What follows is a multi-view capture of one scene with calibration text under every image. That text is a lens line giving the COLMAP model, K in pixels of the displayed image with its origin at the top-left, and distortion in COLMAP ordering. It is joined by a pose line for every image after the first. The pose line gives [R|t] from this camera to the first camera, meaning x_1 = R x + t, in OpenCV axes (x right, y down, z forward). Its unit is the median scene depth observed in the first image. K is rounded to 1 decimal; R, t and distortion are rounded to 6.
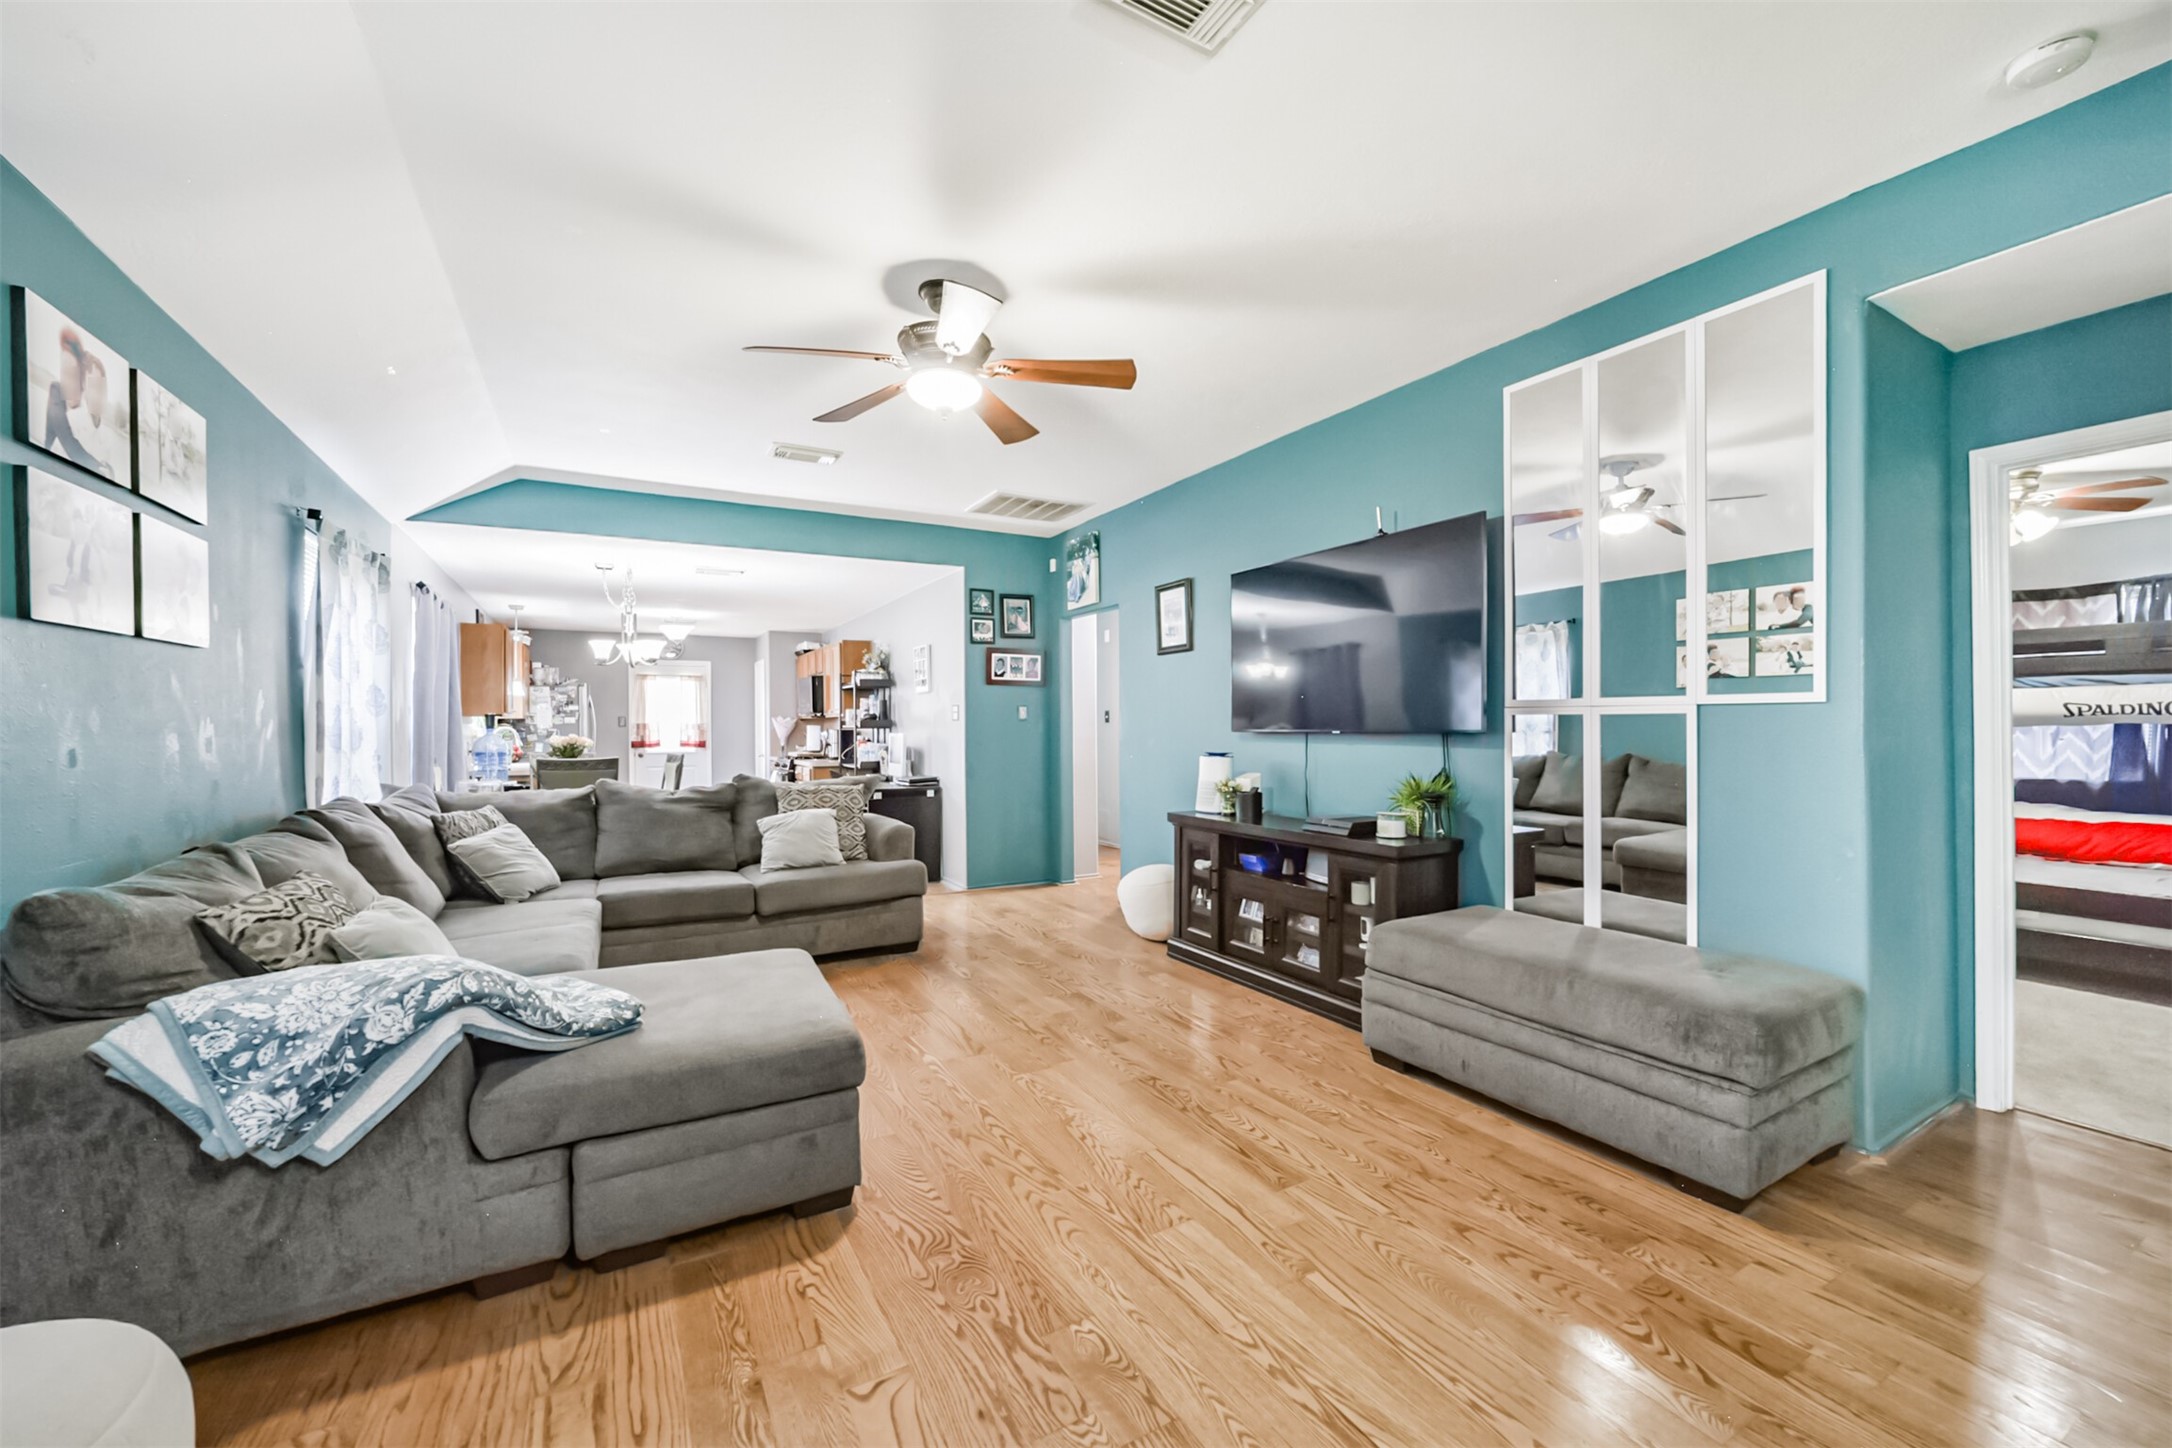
lens RADIAL K [[857.8, 0, 1089.9], [0, 857.8, 727.4], [0, 0, 1]] dist [-0.026567, 0.010884]
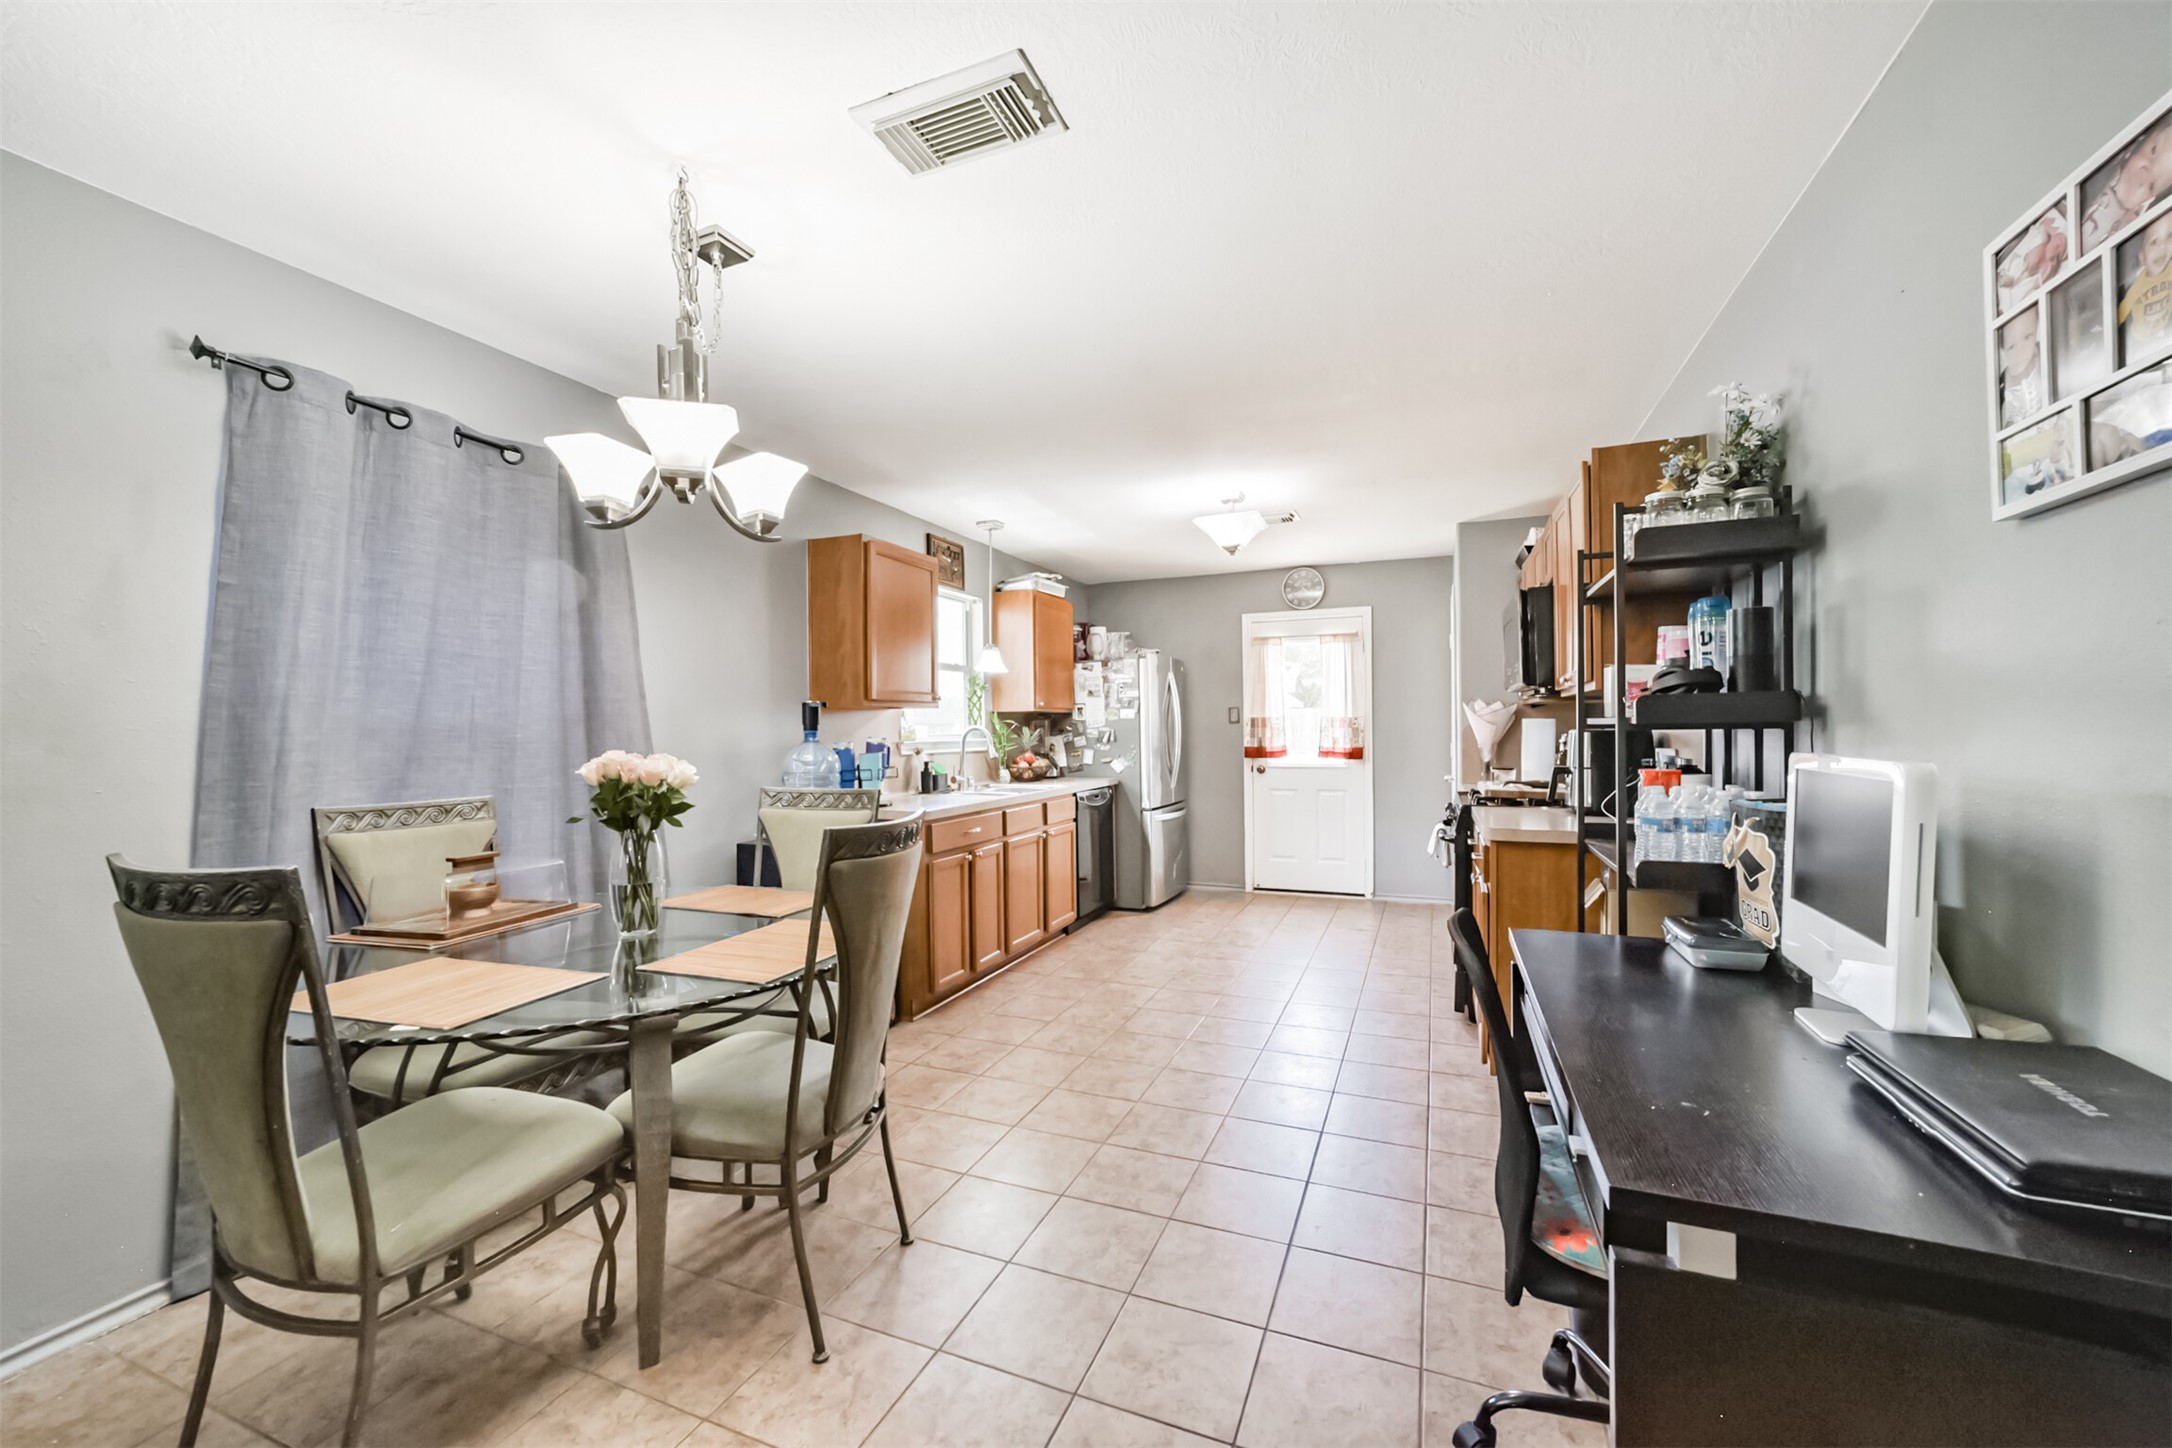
lens RADIAL K [[832.9, 0, 1092.3], [0, 832.9, 741.2], [0, 0, 1]] dist [-0.006315, 0.000420]
pose [[0.615386, 0.012401, -0.788128, -0.315010], [0.005951, 0.999775, 0.020378, -0.001841], [0.788203, -0.017231, 0.615173, 1.298887]]
